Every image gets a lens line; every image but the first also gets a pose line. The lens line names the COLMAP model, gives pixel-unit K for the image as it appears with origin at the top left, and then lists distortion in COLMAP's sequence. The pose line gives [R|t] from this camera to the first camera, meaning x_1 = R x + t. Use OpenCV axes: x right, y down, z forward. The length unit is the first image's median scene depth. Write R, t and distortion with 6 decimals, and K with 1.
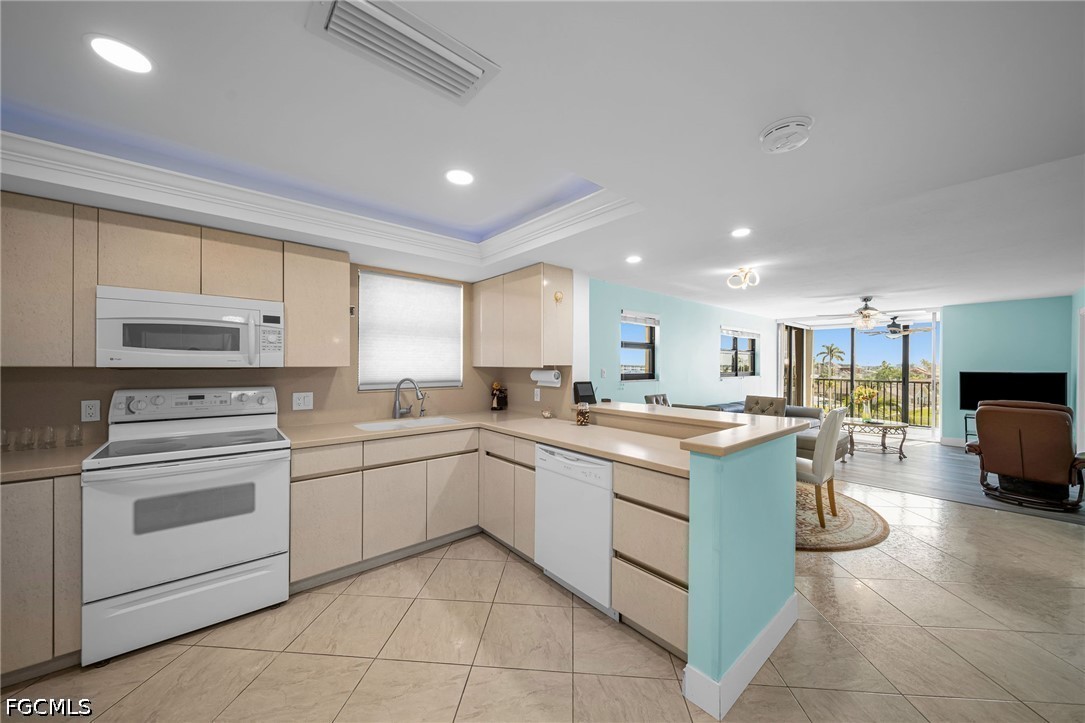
lens RADIAL K [[383.2, 0, 545.6], [0, 383.2, 365.9], [0, 0, 1]] dist [0.000946, -0.000791]
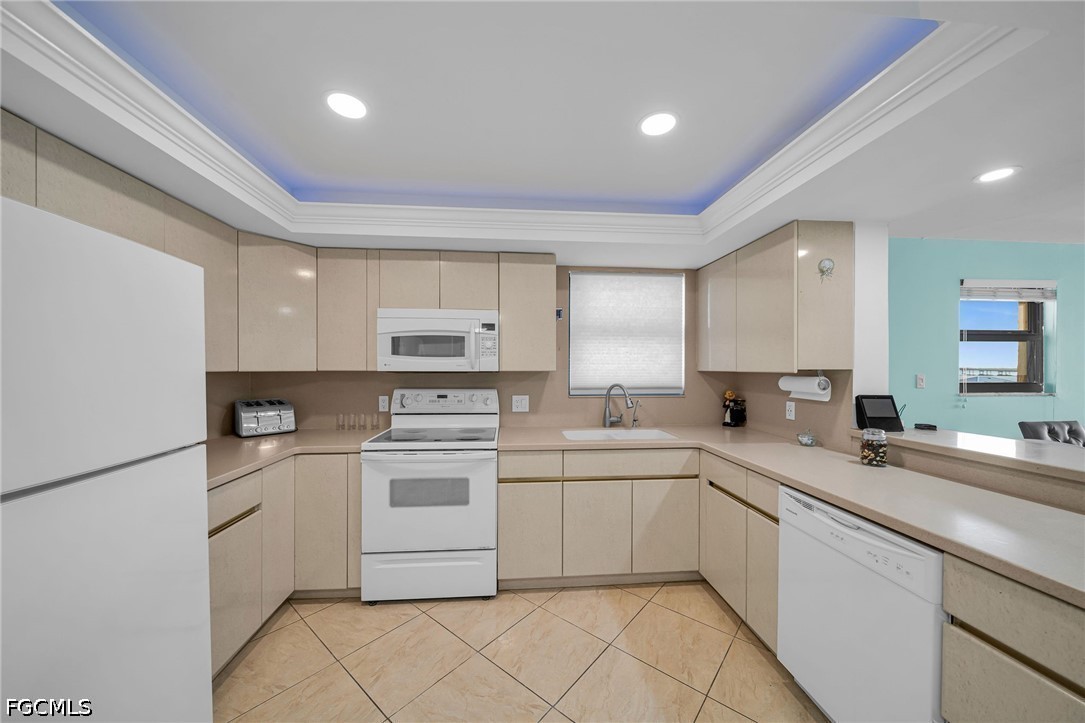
lens RADIAL K [[383.2, 0, 539.1], [0, 383.2, 369.9], [0, 0, 1]] dist [0.000946, -0.000791]
pose [[0.806230, 0.000202, -0.591602, 0.028015], [-0.000417, 1.000000, -0.000227, -0.000399], [0.591602, 0.000429, 0.806230, 0.173861]]
